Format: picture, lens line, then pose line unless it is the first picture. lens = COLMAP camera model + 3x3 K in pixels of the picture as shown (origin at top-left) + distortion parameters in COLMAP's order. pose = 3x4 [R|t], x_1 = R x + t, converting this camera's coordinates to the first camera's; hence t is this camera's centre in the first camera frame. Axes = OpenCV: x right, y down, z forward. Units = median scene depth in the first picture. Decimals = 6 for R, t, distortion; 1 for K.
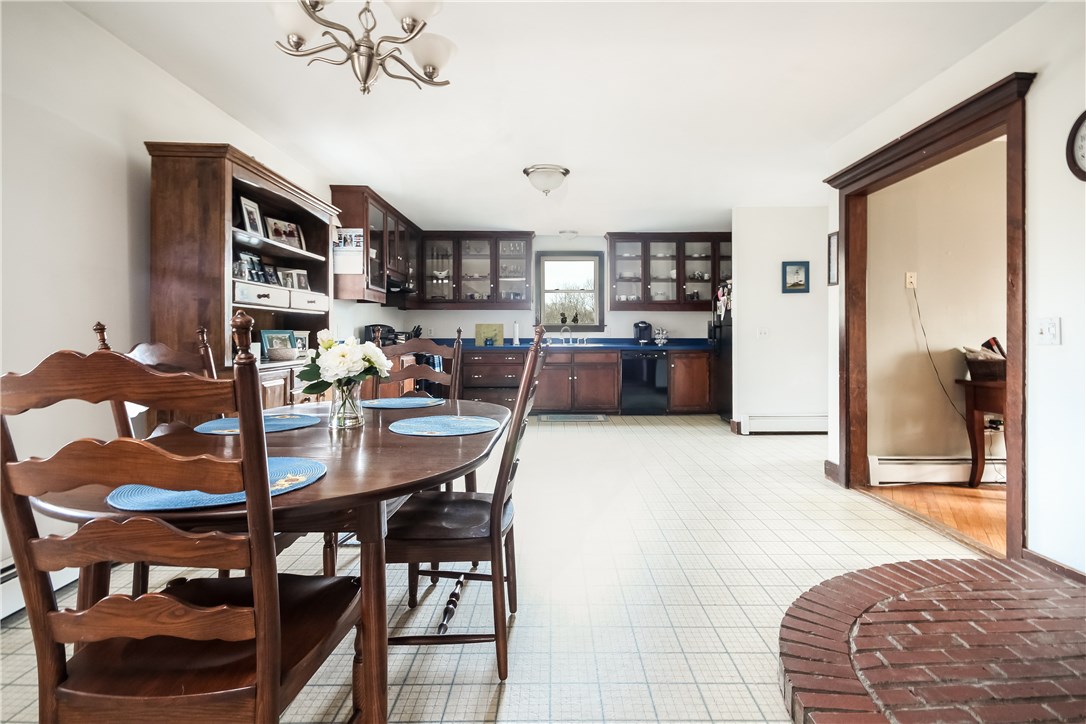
lens RADIAL K [[531.2, 0, 543.5], [0, 531.2, 338.6], [0, 0, 1]] dist [0.028457, -0.000055]
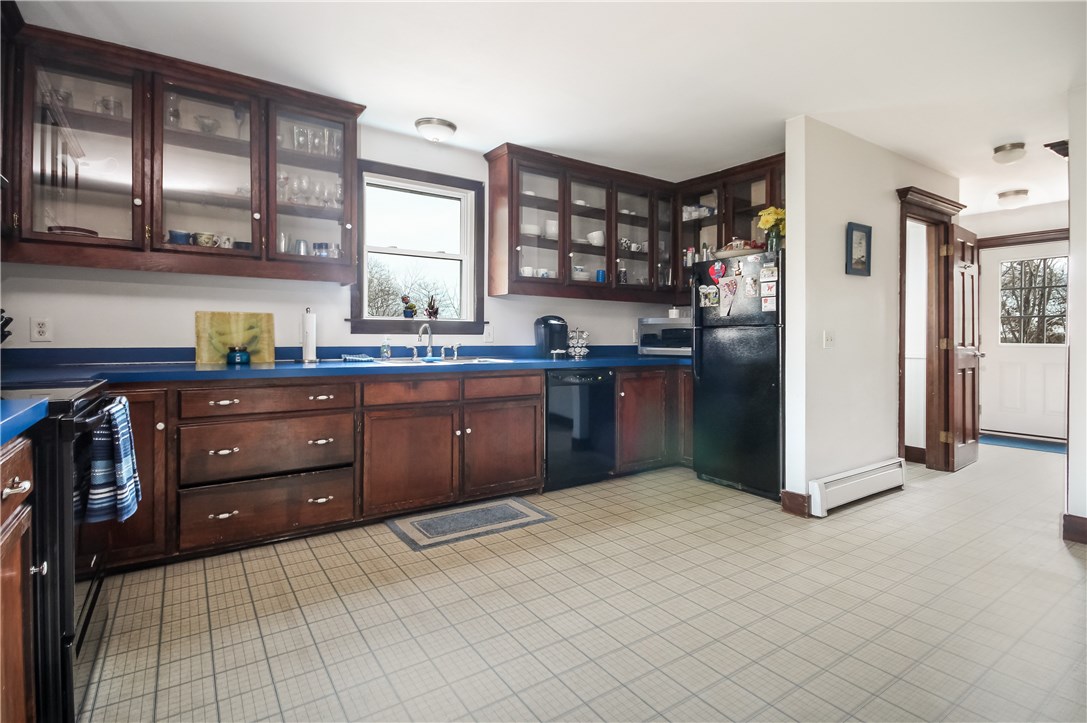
lens RADIAL K [[531.7, 0, 544.0], [0, 531.7, 338.1], [0, 0, 1]] dist [0.028457, -0.000055]
pose [[0.822058, 0.003861, 0.569391, -0.146525], [0.001144, 0.999964, -0.008432, -0.004704], [-0.569402, 0.007583, 0.822024, 0.534816]]
